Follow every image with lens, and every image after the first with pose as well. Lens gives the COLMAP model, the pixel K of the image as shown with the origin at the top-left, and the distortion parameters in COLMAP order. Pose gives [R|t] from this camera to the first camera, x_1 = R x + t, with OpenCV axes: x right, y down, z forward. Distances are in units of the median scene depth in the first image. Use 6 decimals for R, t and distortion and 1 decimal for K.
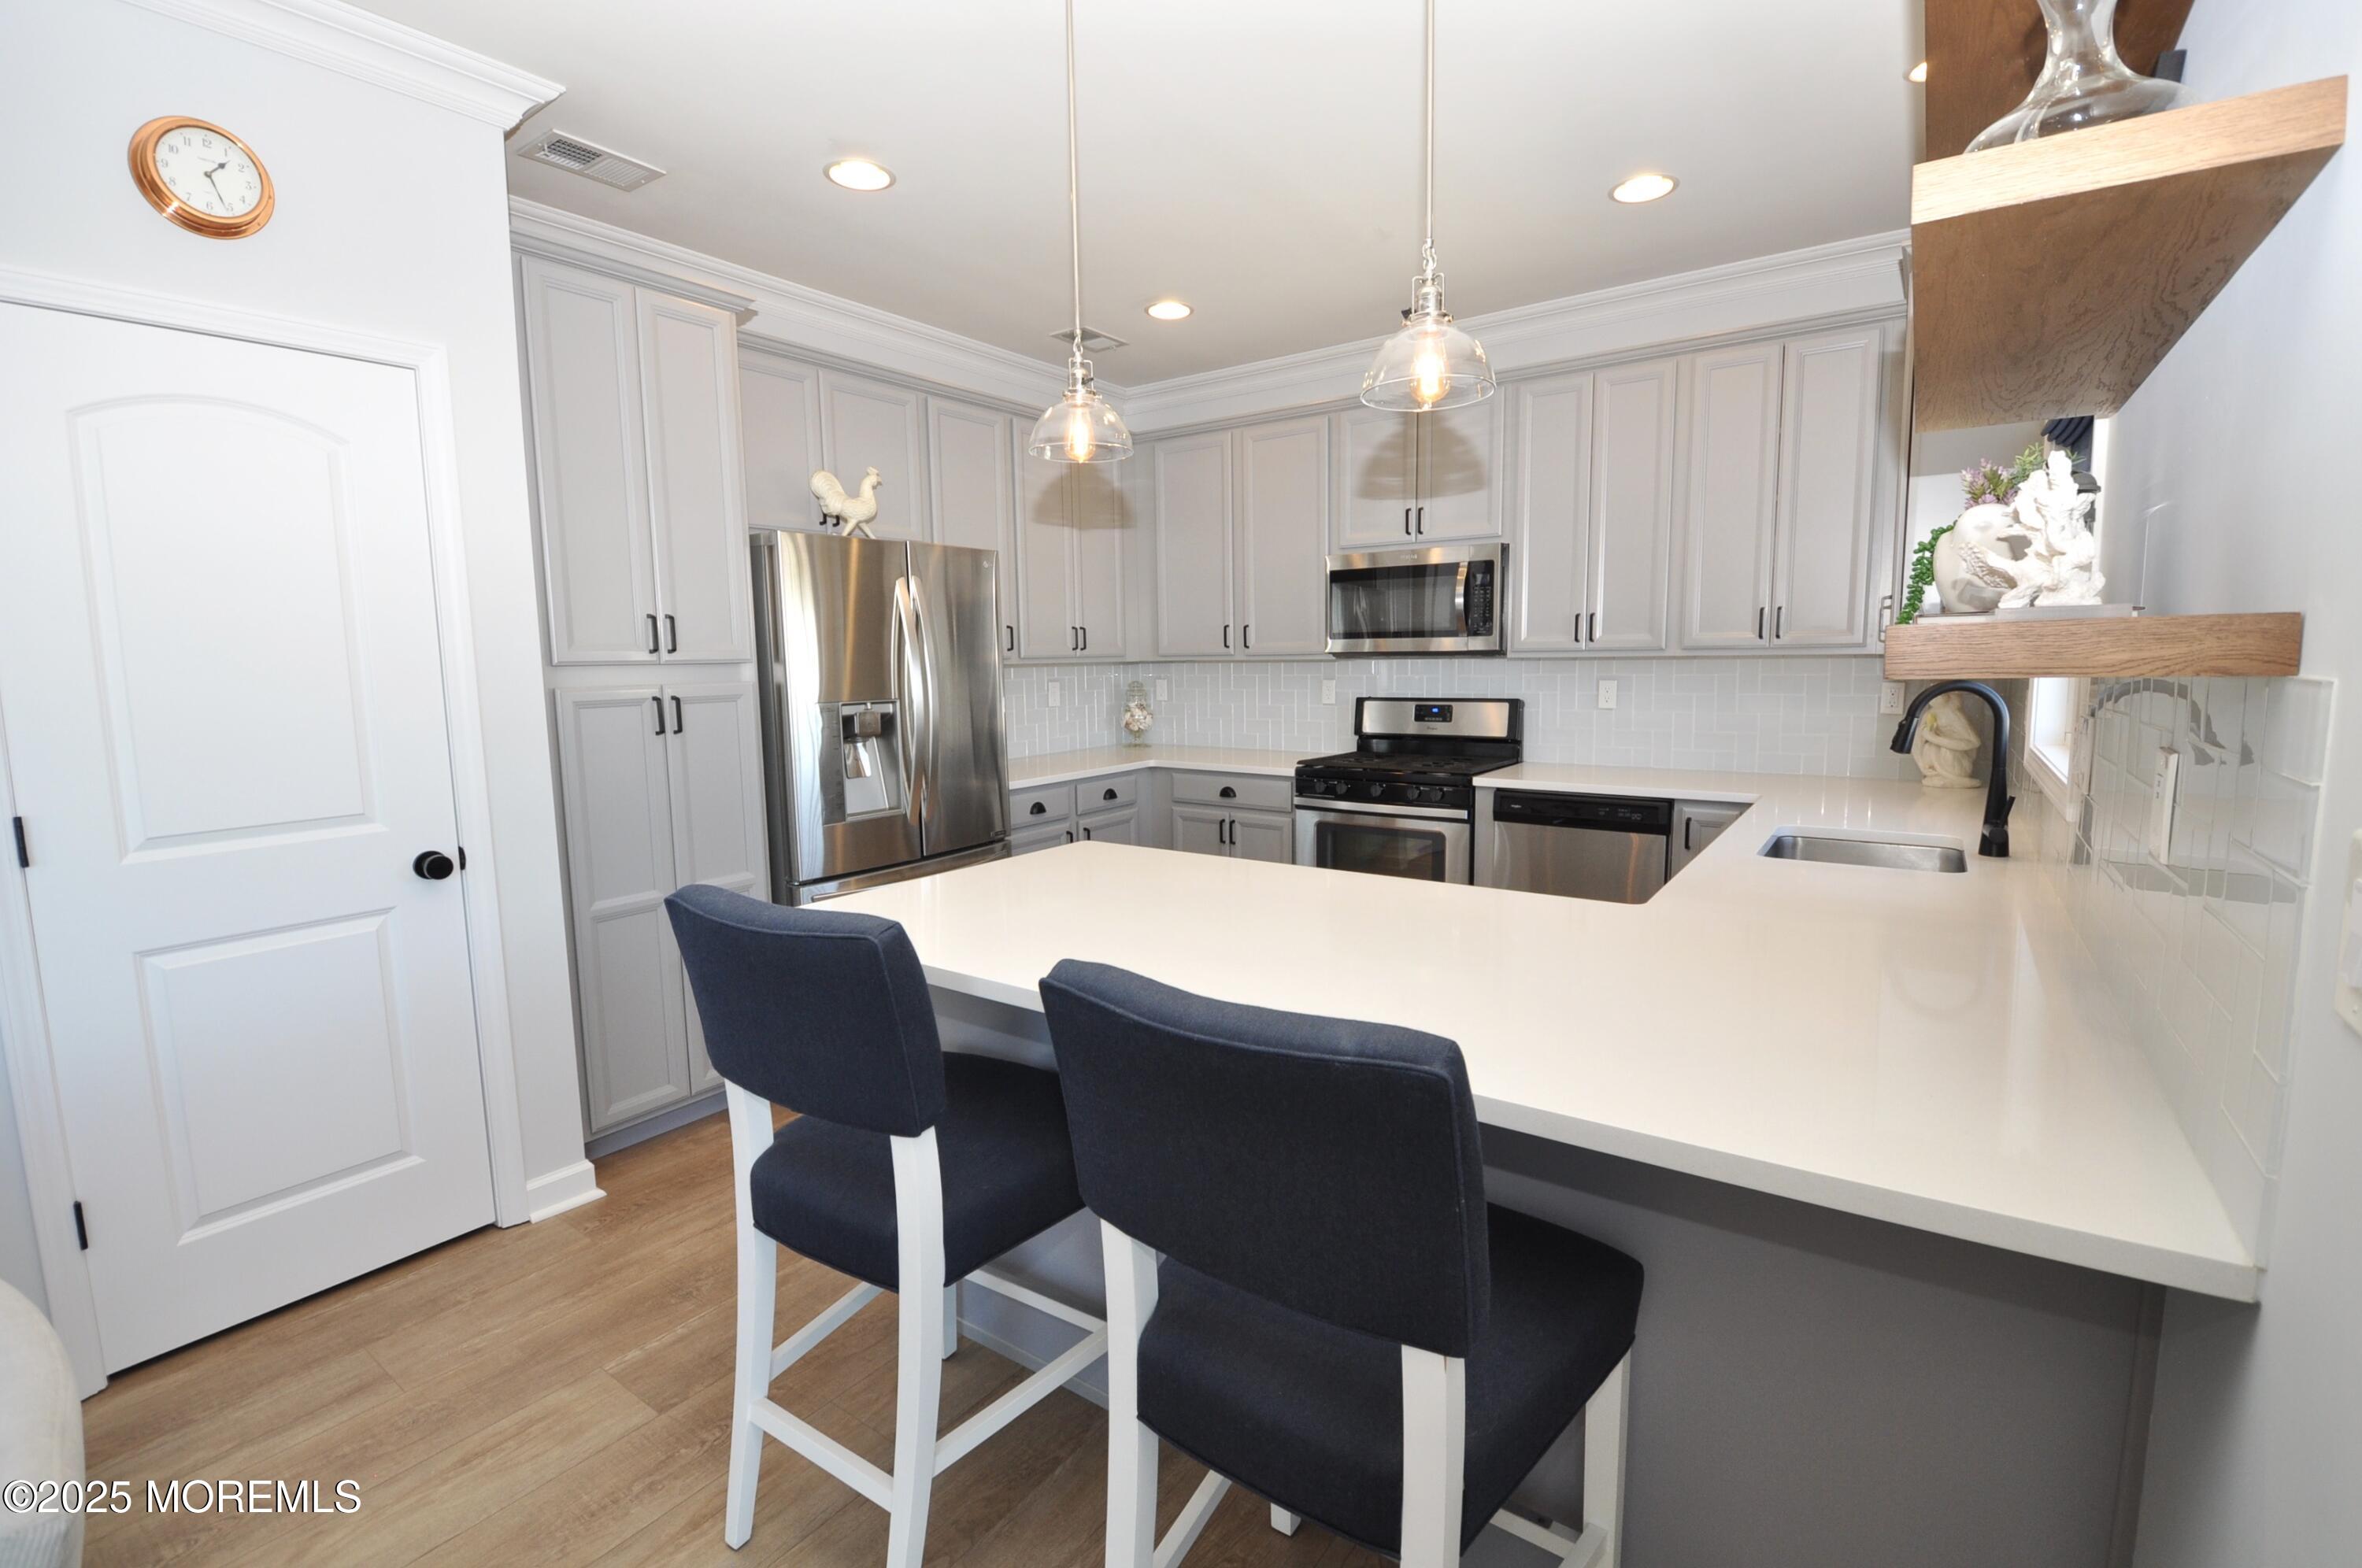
lens RADIAL K [[1030.4, 0, 1196.8], [0, 1030.4, 769.5], [0, 0, 1]] dist [-0.000354, -0.014792]
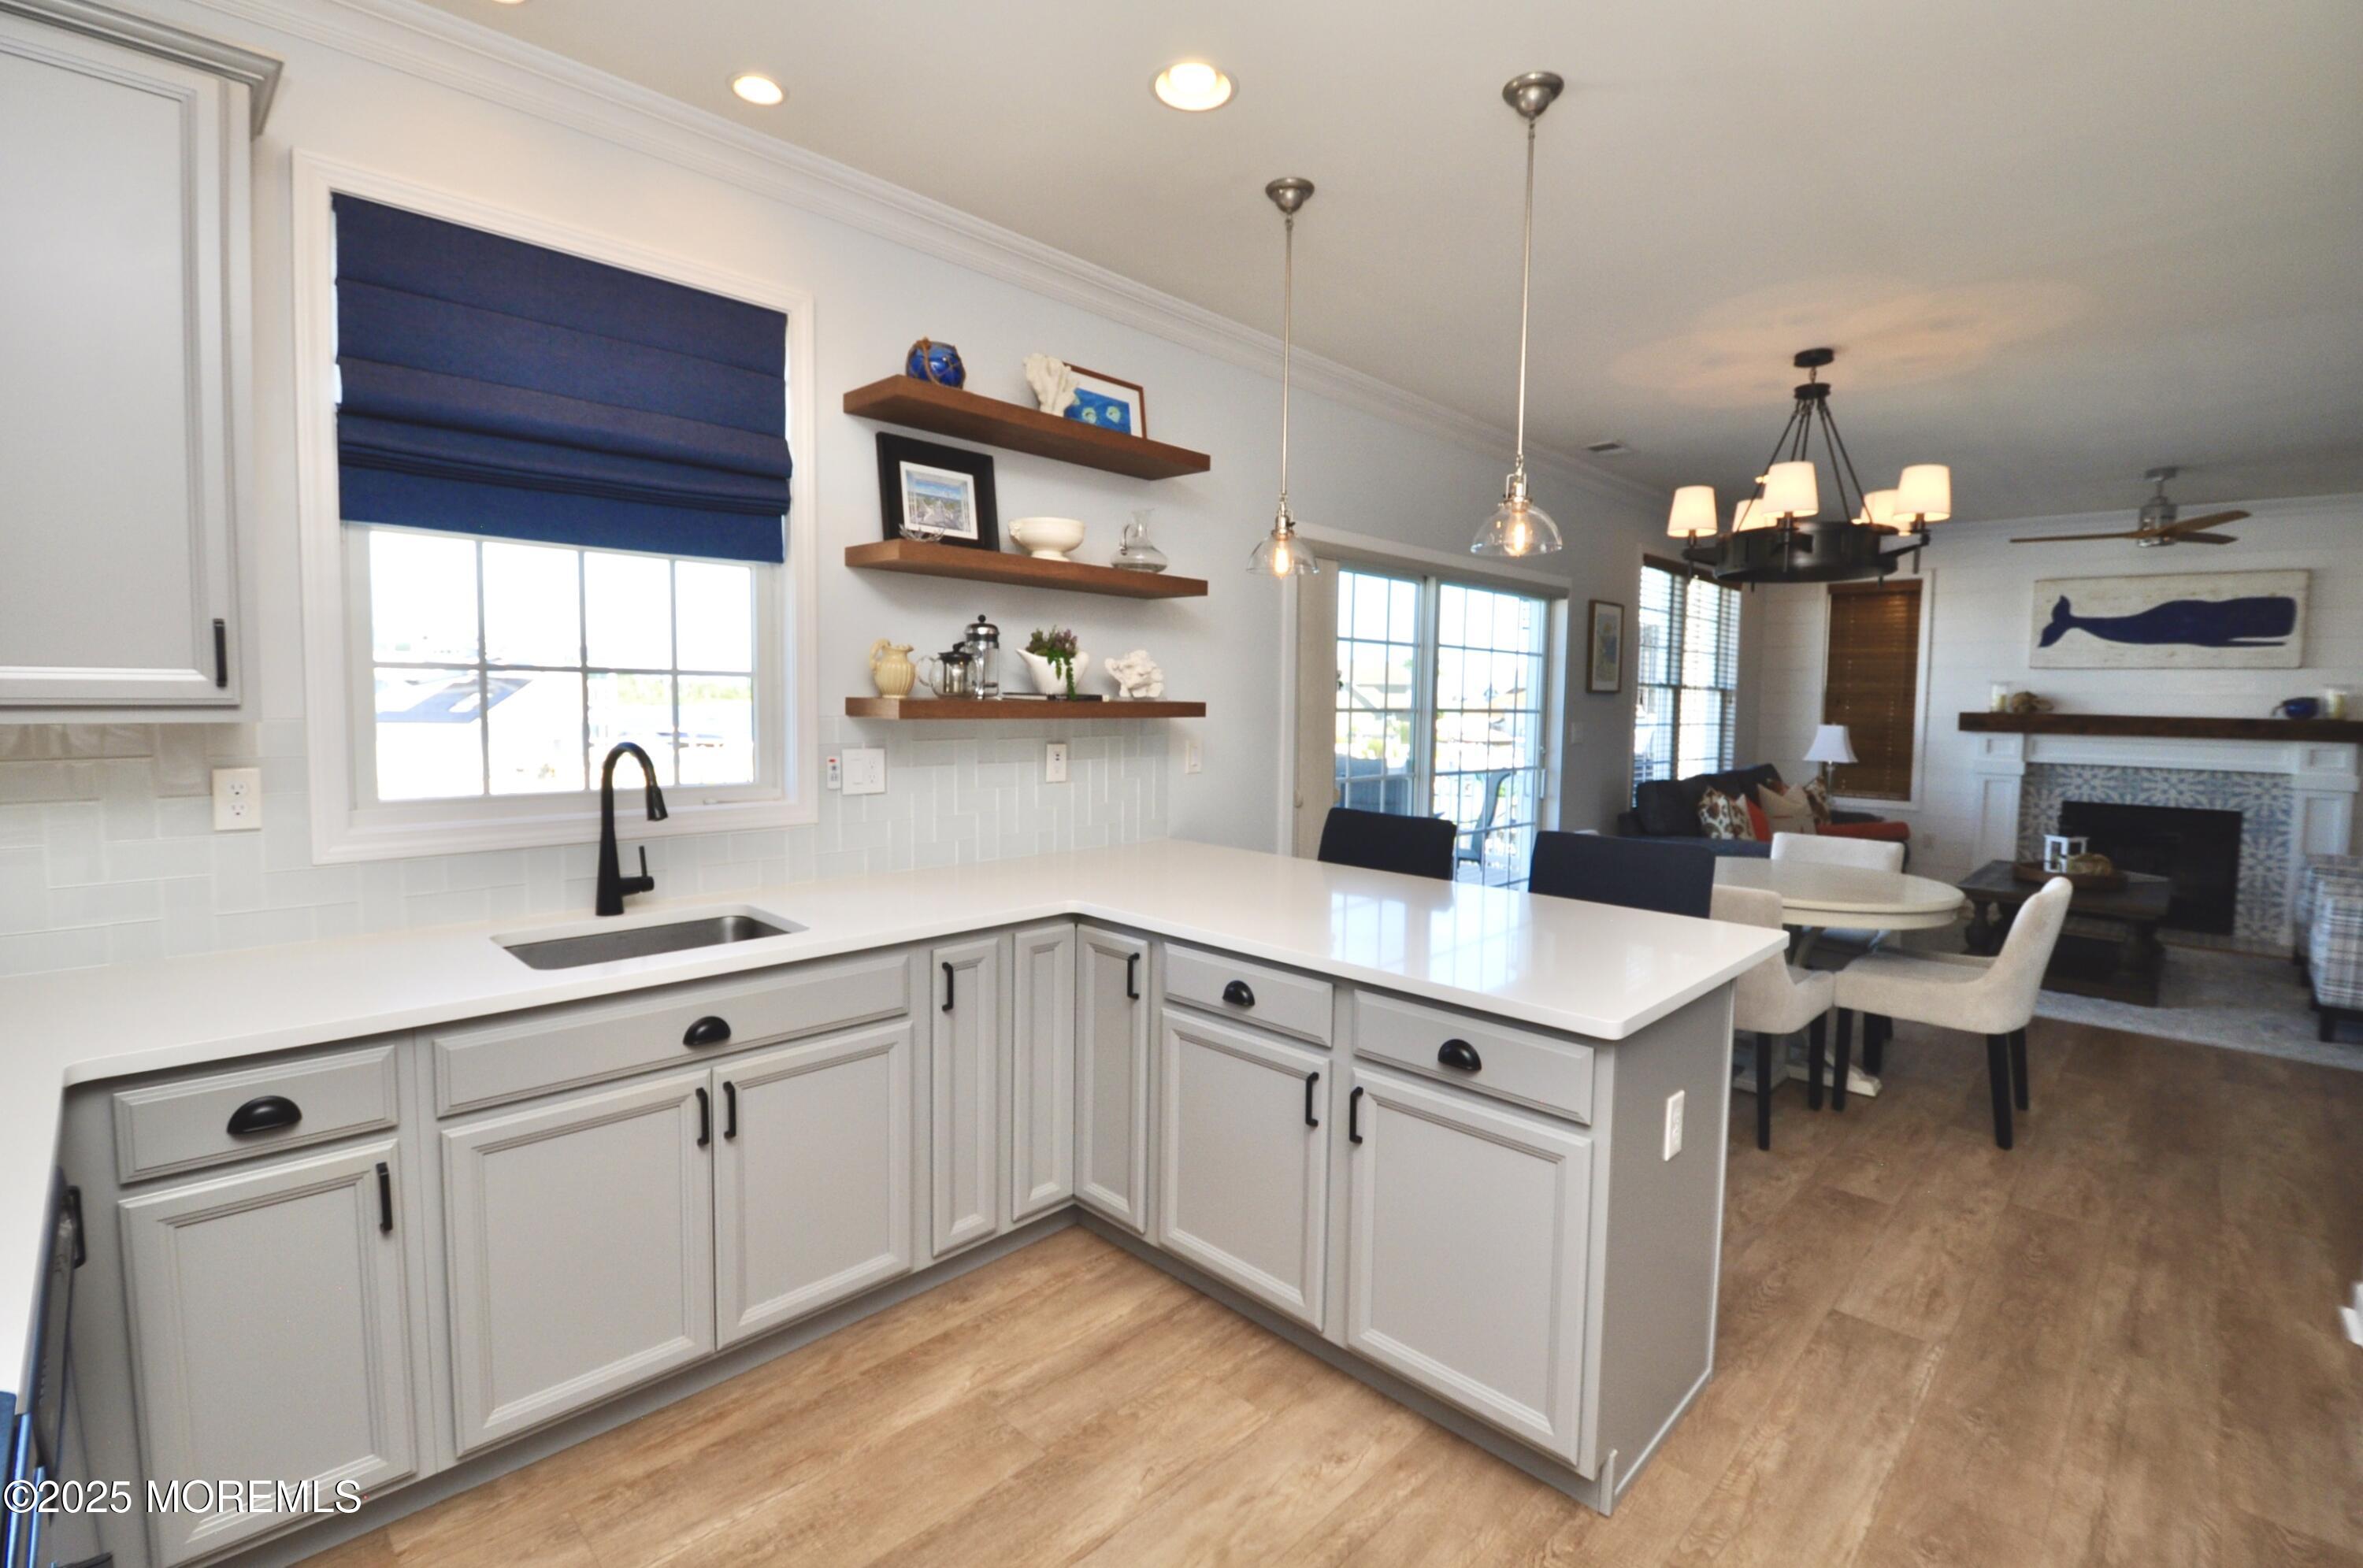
lens RADIAL K [[1030.8, 0, 1197.3], [0, 1030.8, 769.5], [0, 0, 1]] dist [-0.000354, -0.014792]
pose [[-0.988223, -0.008120, 0.152807, 0.029653], [0.019316, 0.983984, 0.177208, -0.124966], [-0.151798, 0.178072, -0.972238, 1.036482]]
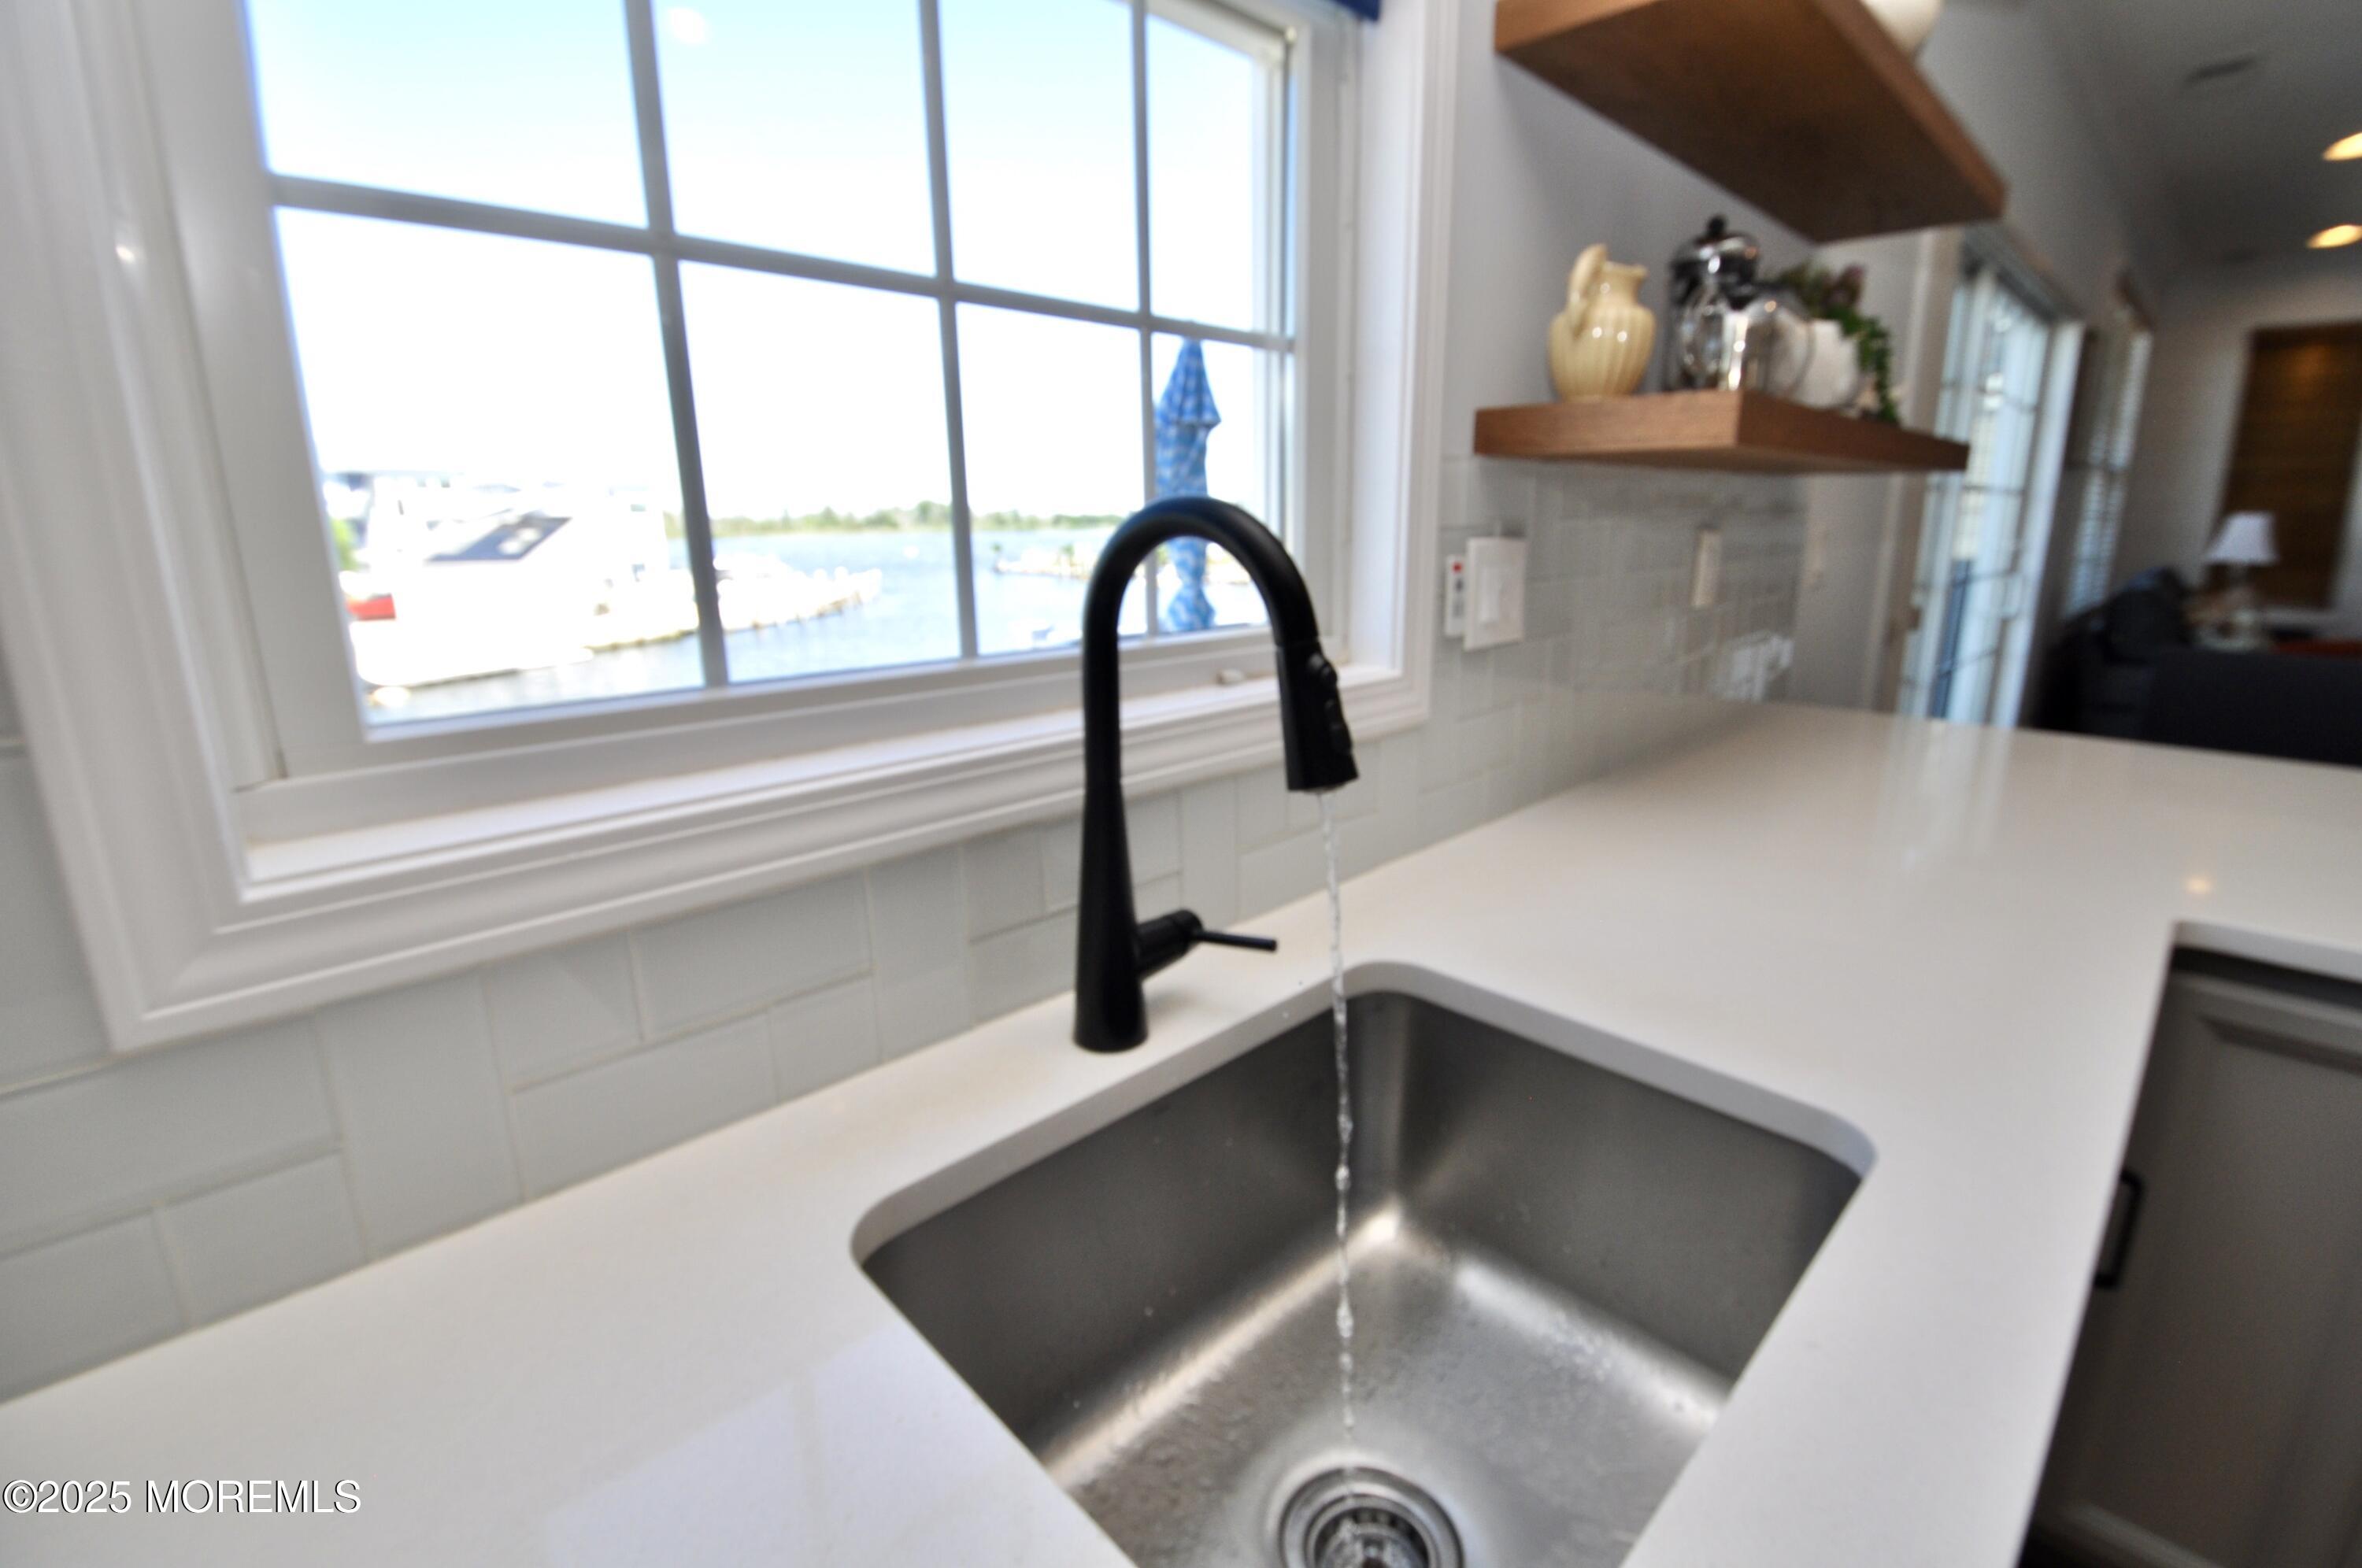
lens RADIAL K [[1030.4, 0, 1196.8], [0, 1030.4, 769.5], [0, 0, 1]] dist [-0.000354, -0.014792]
pose [[-0.984778, -0.014351, 0.173225, 0.386630], [0.045988, 0.939563, 0.339274, -0.062651], [-0.167625, 0.342076, -0.924600, 0.706225]]
